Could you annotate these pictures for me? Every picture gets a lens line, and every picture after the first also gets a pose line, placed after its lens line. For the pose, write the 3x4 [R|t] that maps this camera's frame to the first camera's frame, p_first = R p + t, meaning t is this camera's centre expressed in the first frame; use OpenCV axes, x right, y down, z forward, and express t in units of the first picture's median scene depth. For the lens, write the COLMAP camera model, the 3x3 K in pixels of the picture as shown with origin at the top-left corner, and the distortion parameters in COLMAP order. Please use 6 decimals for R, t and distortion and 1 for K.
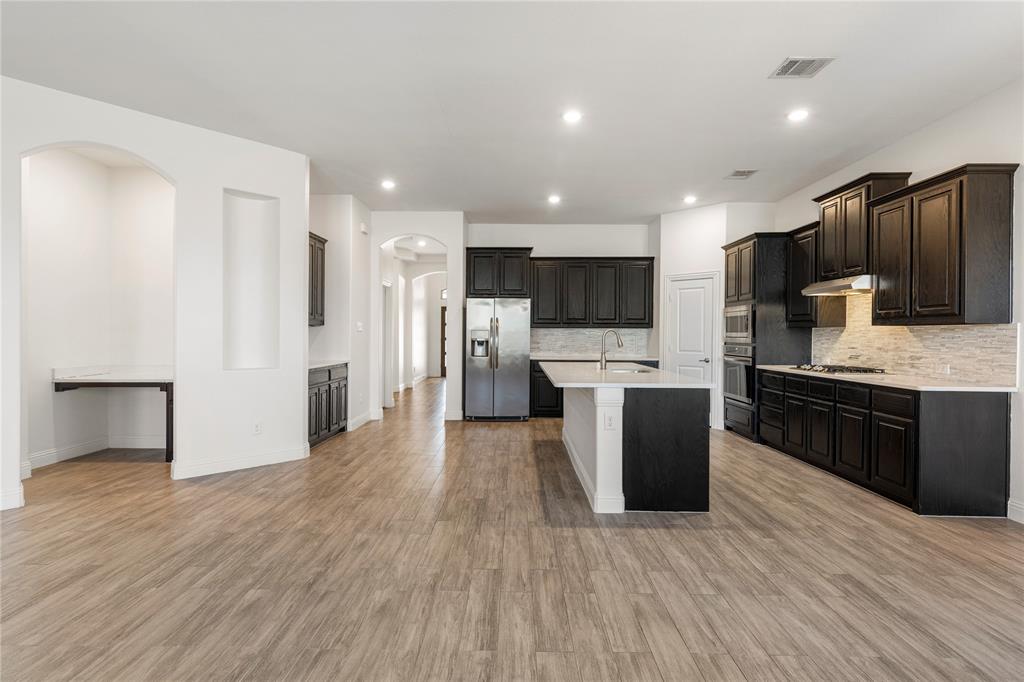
lens RADIAL K [[482.2, 0, 513.0], [0, 482.2, 335.0], [0, 0, 1]] dist [0.001236, -0.001002]
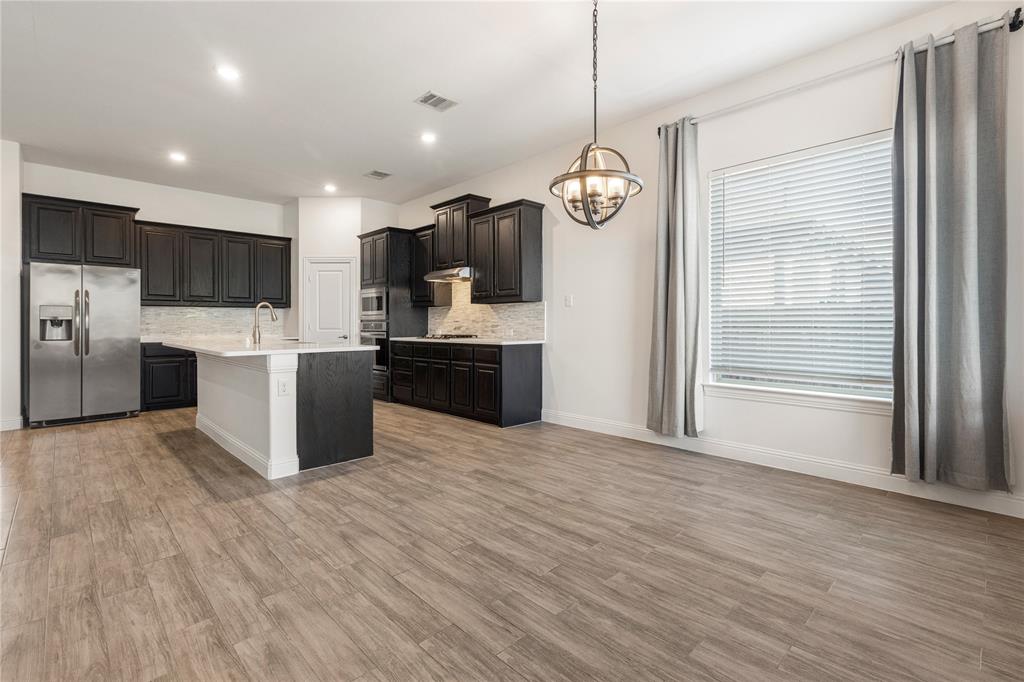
lens RADIAL K [[458.7, 0, 506.2], [0, 458.7, 326.0], [0, 0, 1]] dist [0.004381, 0.000014]
pose [[0.714776, -0.010802, 0.699270, -0.111601], [0.008400, 0.999941, 0.006861, 0.036956], [-0.699303, 0.000970, 0.714825, -0.020468]]
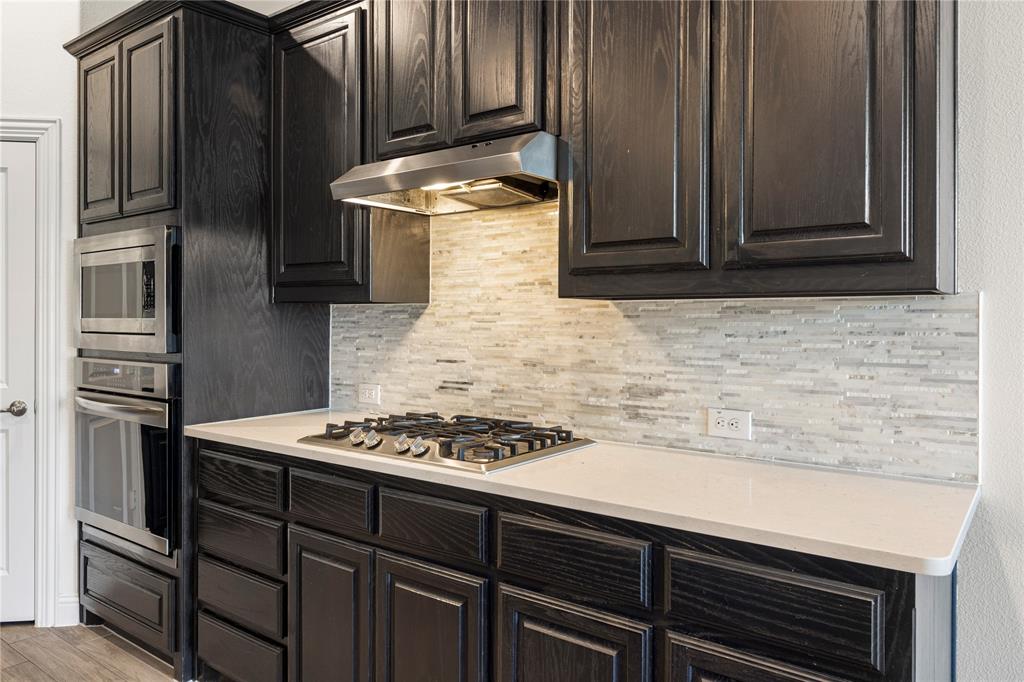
lens RADIAL K [[707.6, 0, 506.3], [0, 707.6, 321.0], [0, 0, 1]] dist [-0.000801, -0.002869]
pose [[0.595997, -0.009705, 0.802928, 0.353143], [0.004320, 0.999951, 0.008880, -0.008428], [-0.802975, -0.001824, 0.596010, 0.752607]]
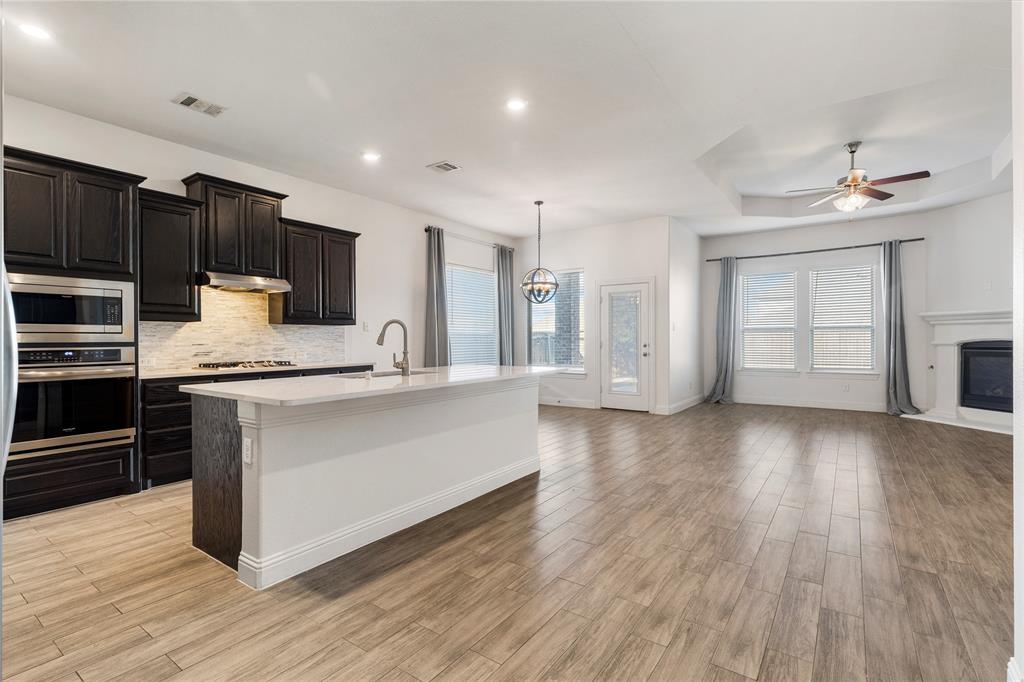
lens RADIAL K [[482.2, 0, 509.0], [0, 482.2, 336.8], [0, 0, 1]] dist [0.001236, -0.001002]
pose [[-0.816785, 0.001066, 0.576941, -0.390902], [0.001806, 0.999998, 0.000709, 0.014222], [-0.576939, 0.001621, -0.816785, 1.645351]]
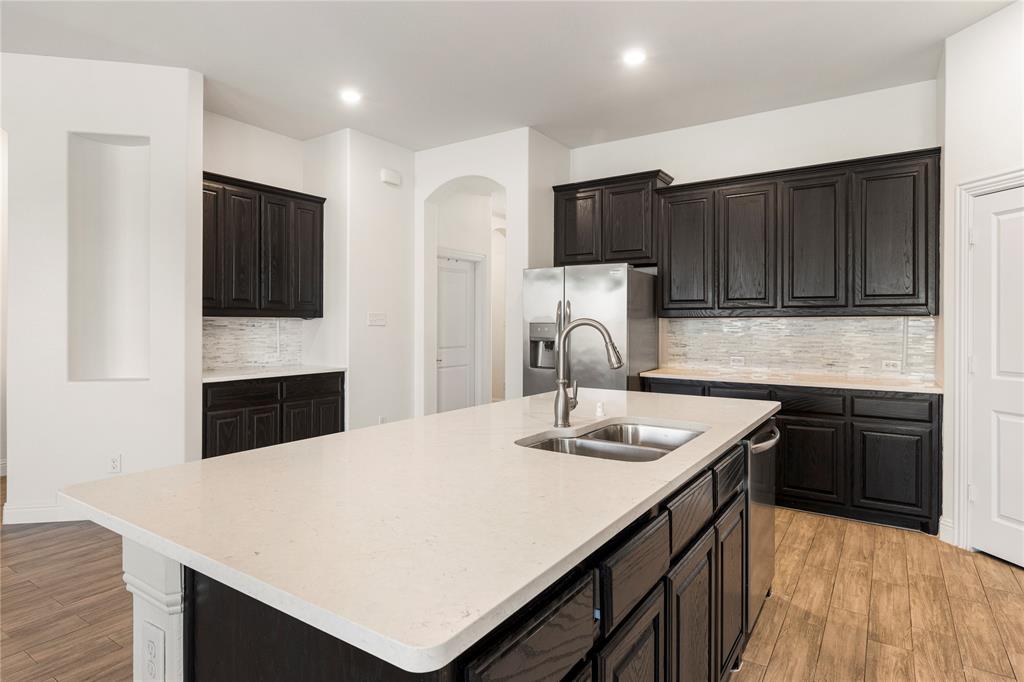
lens RADIAL K [[560.1, 0, 510.5], [0, 560.1, 322.7], [0, 0, 1]] dist [0.005934, -0.000928]
pose [[0.835670, -0.006362, -0.549195, 0.433695], [0.001953, 0.999961, -0.008611, -0.006858], [0.549229, 0.006123, 0.835650, 0.666044]]
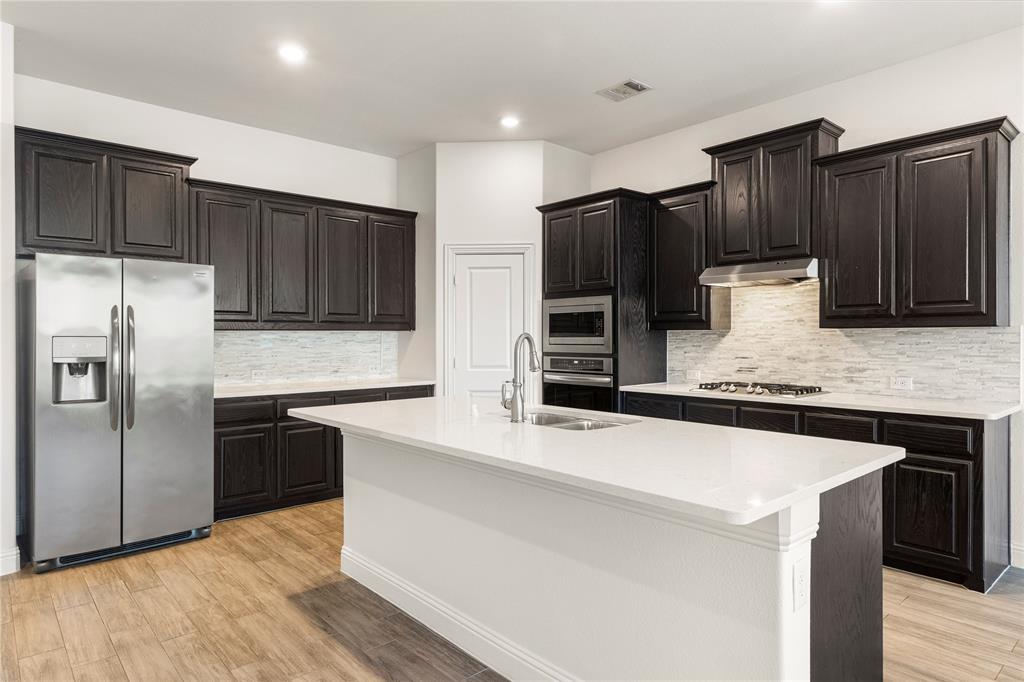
lens RADIAL K [[598.8, 0, 508.6], [0, 598.8, 337.8], [0, 0, 1]] dist [0.005643, -0.003995]
pose [[0.744898, -0.009046, 0.667117, -0.216913], [0.008206, 0.999957, 0.004396, -0.012434], [-0.667128, 0.002199, 0.744940, 0.636165]]
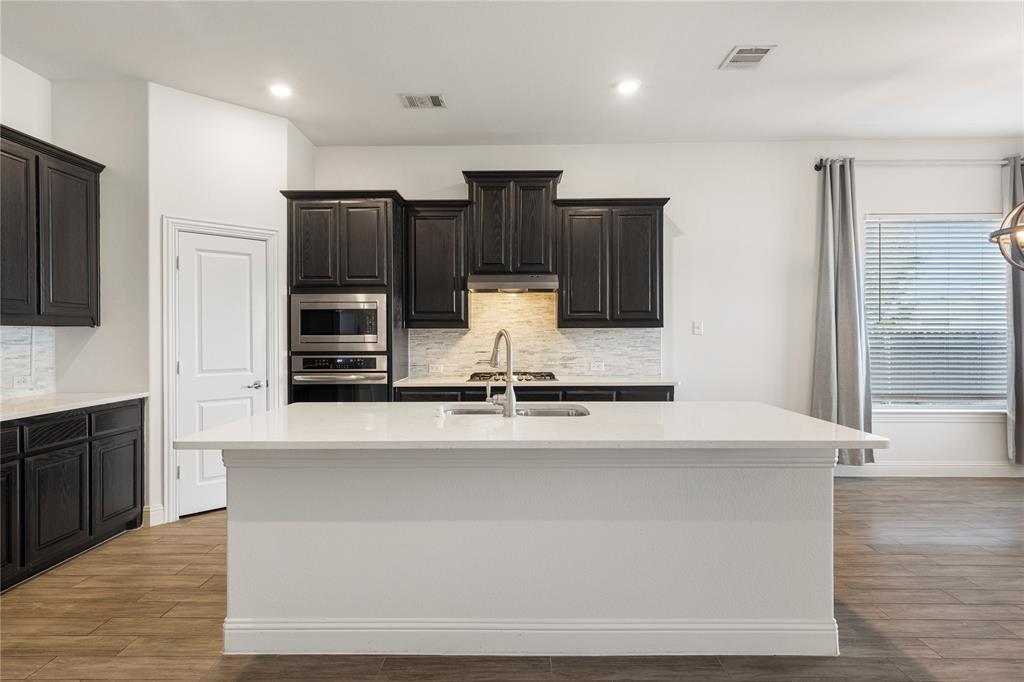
lens RADIAL K [[560.1, 0, 507.0], [0, 560.1, 336.9], [0, 0, 1]] dist [0.005934, -0.000928]
pose [[0.010326, -0.009227, 0.999904, -0.388879], [0.005867, 0.999941, 0.009167, -0.011773], [-0.999929, 0.005772, 0.010379, 1.090878]]
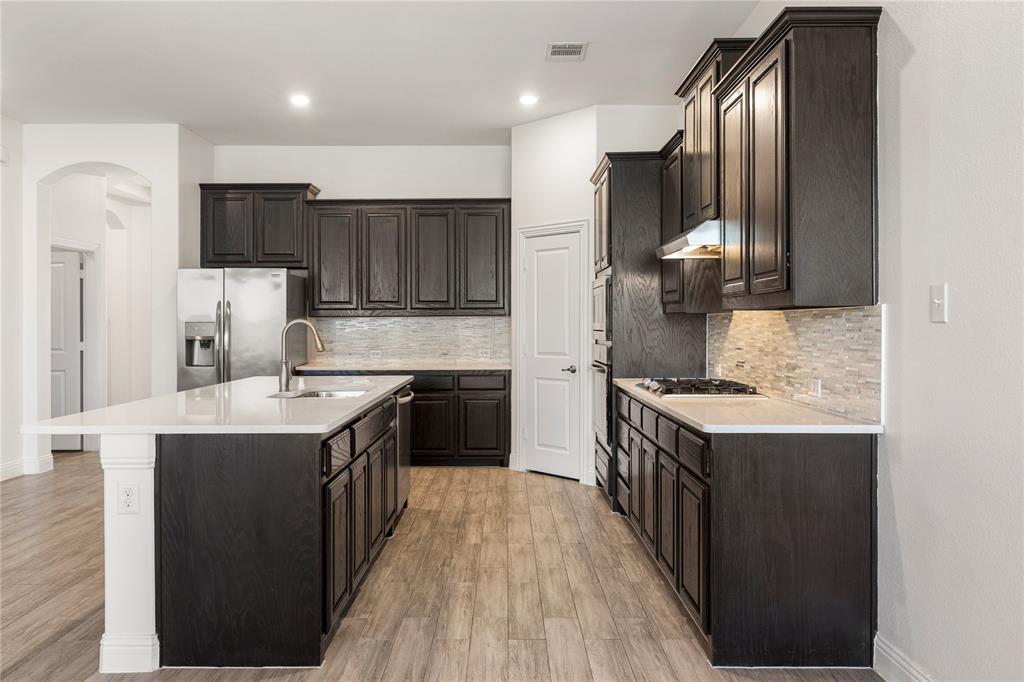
lens RADIAL K [[724.4, 0, 508.5], [0, 724.4, 322.1], [0, 0, 1]] dist [-0.006894, 0.006693]
pose [[0.999818, -0.009497, 0.016556, 0.478880], [0.009555, 0.999948, -0.003426, -0.004953], [-0.016523, 0.003583, 0.999857, 0.159243]]
